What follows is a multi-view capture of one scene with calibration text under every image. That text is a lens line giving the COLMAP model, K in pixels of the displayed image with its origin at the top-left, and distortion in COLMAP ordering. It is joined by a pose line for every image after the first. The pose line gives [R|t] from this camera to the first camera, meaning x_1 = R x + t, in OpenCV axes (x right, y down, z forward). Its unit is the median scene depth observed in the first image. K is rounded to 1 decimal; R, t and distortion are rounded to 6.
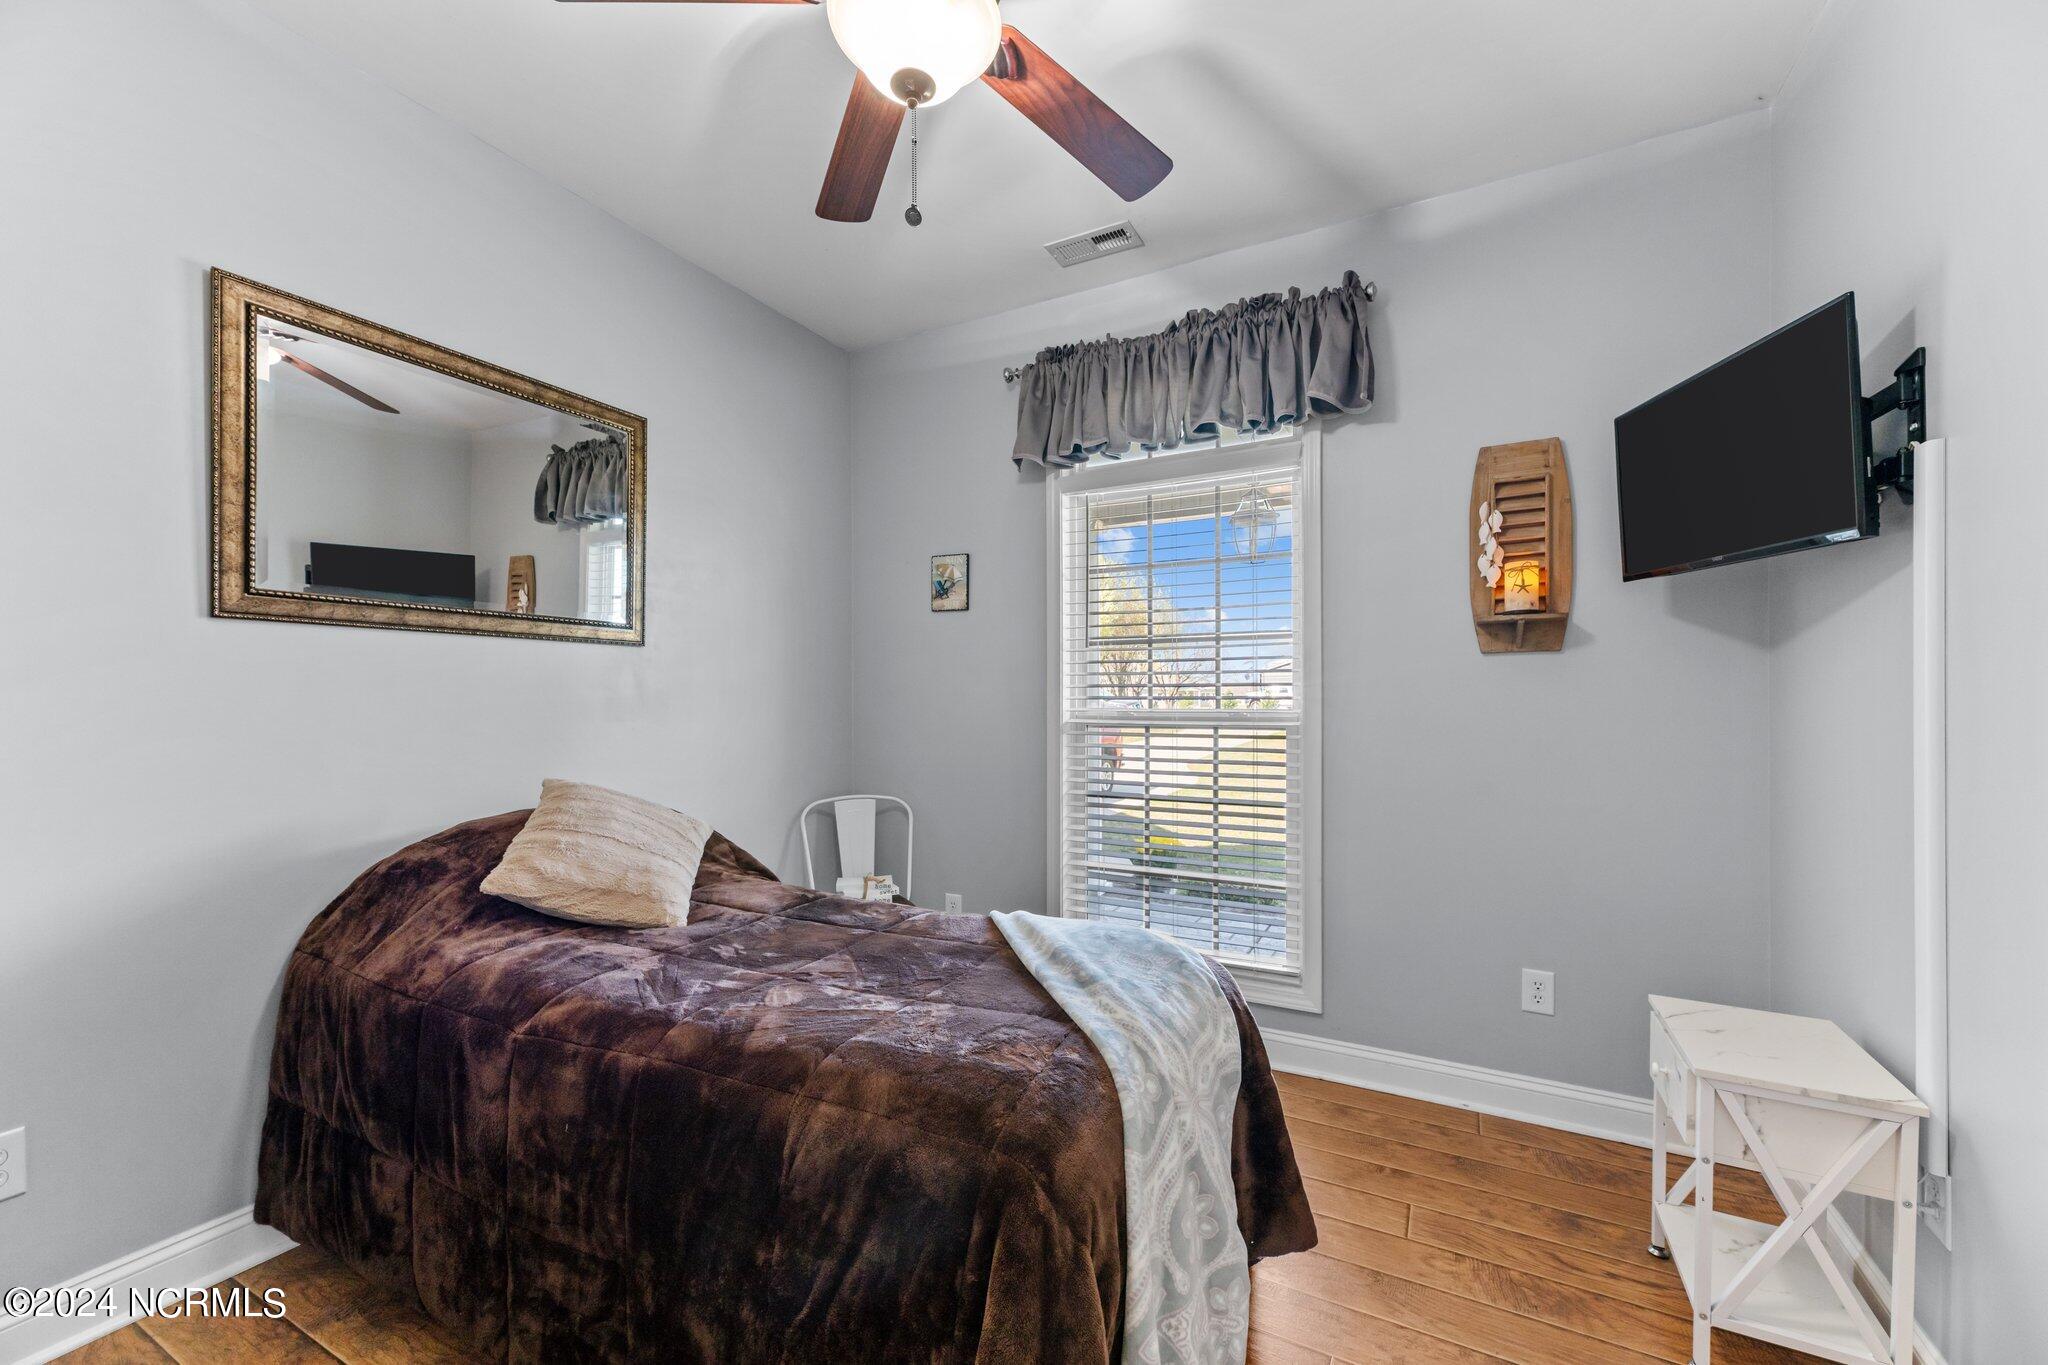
lens RADIAL K [[833.5, 0, 1024.0], [0, 833.5, 693.0], [0, 0, 1]] dist [-0.003552, -0.000336]
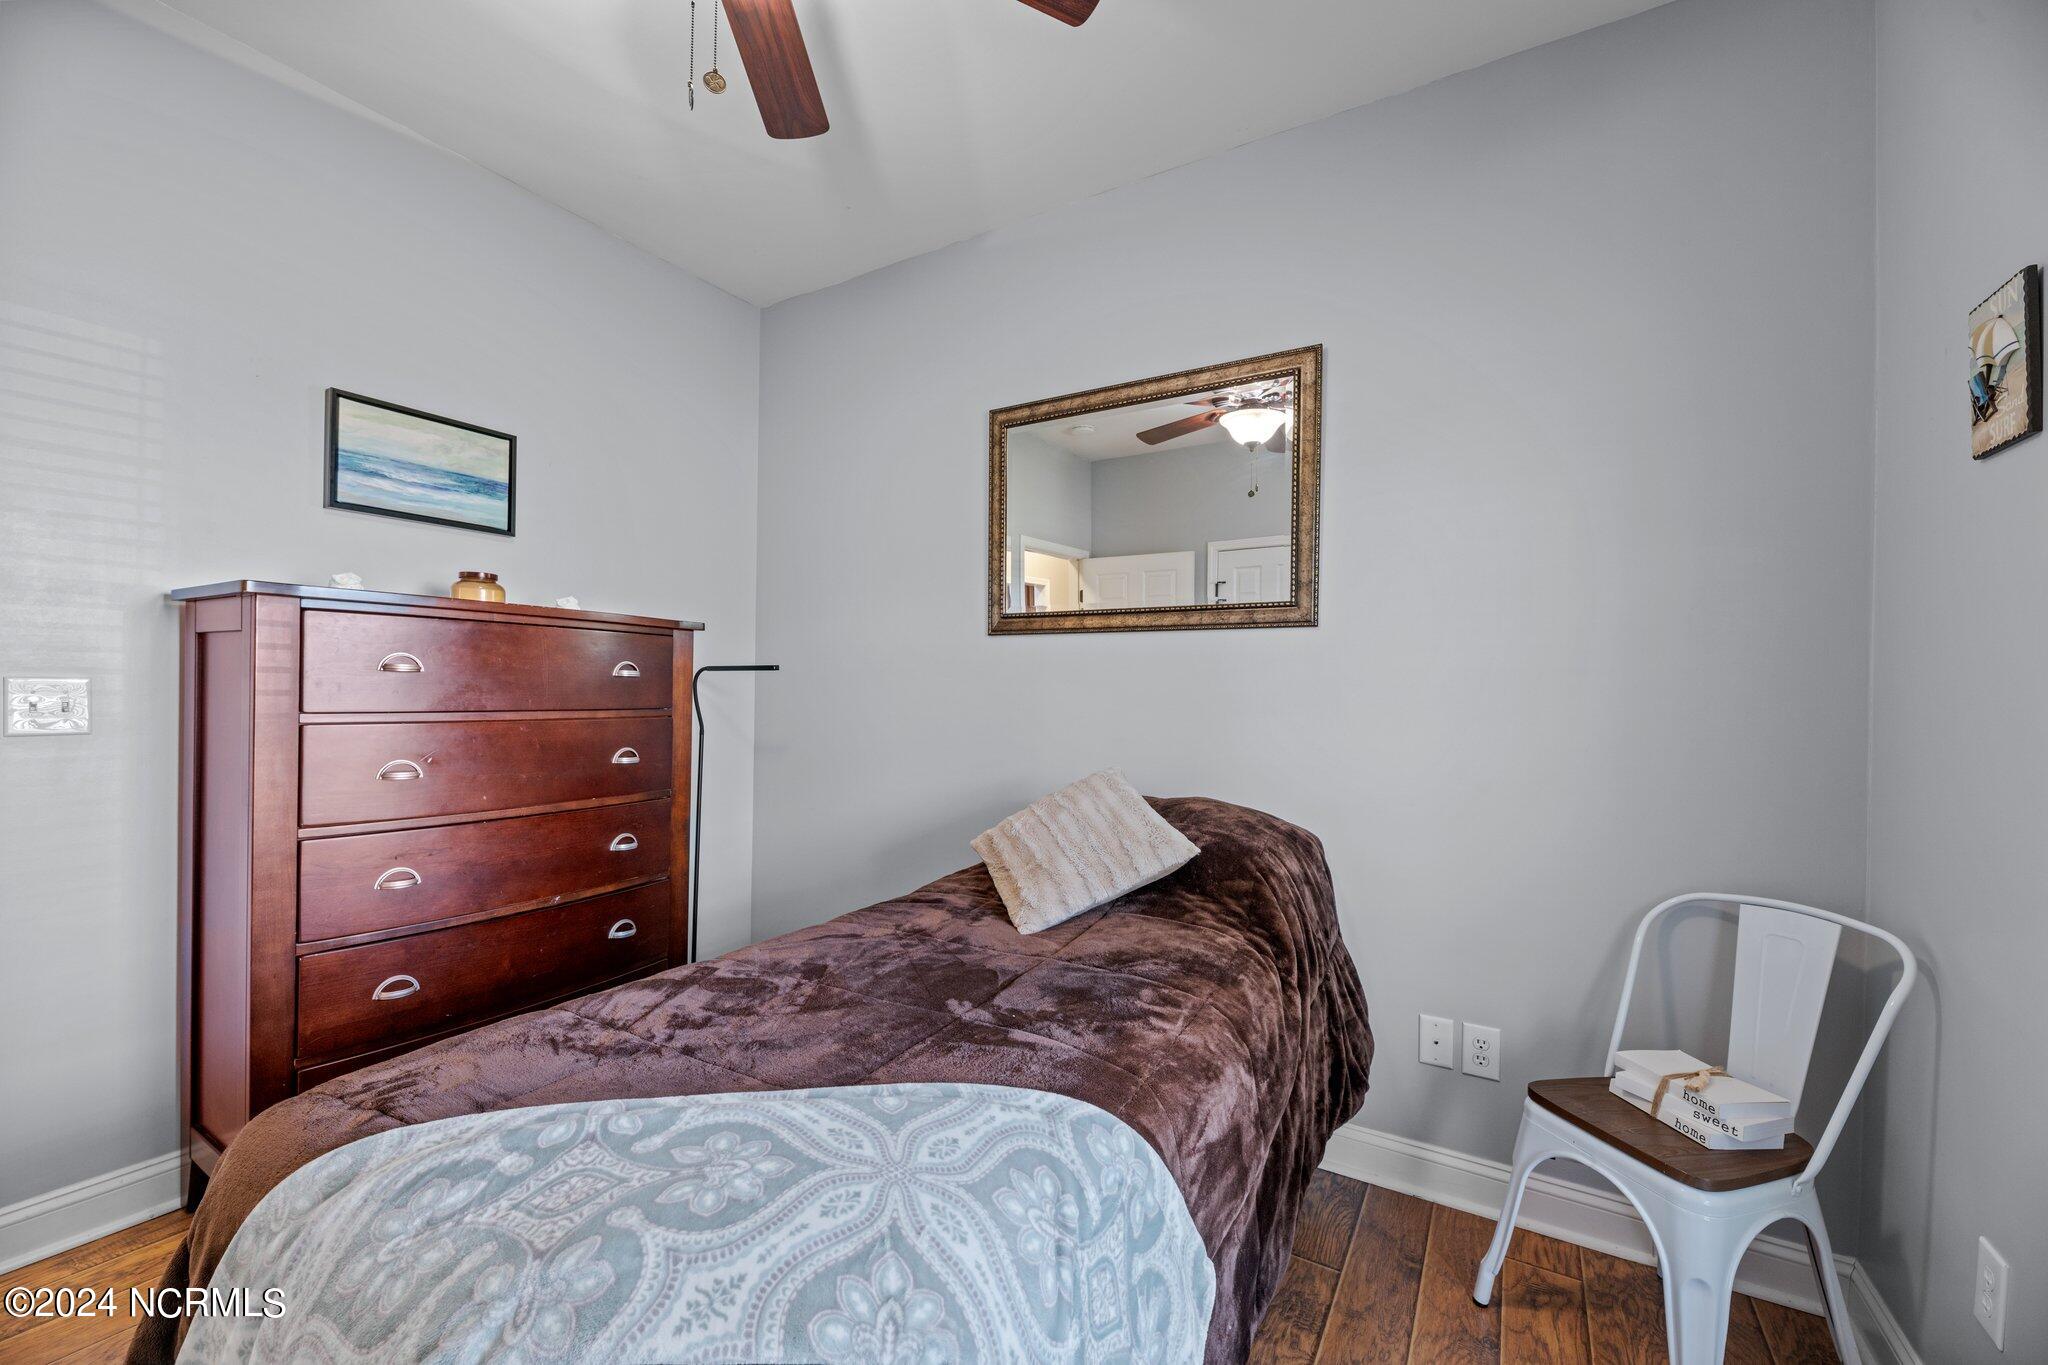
lens RADIAL K [[833.5, 0, 1026.5], [0, 833.5, 683.4], [0, 0, 1]] dist [-0.003552, -0.000336]
pose [[-0.094810, -0.002439, -0.995492, 0.479774], [0.000055, 0.999997, -0.002455, 0.002903], [0.995495, -0.000287, -0.094809, 1.009677]]
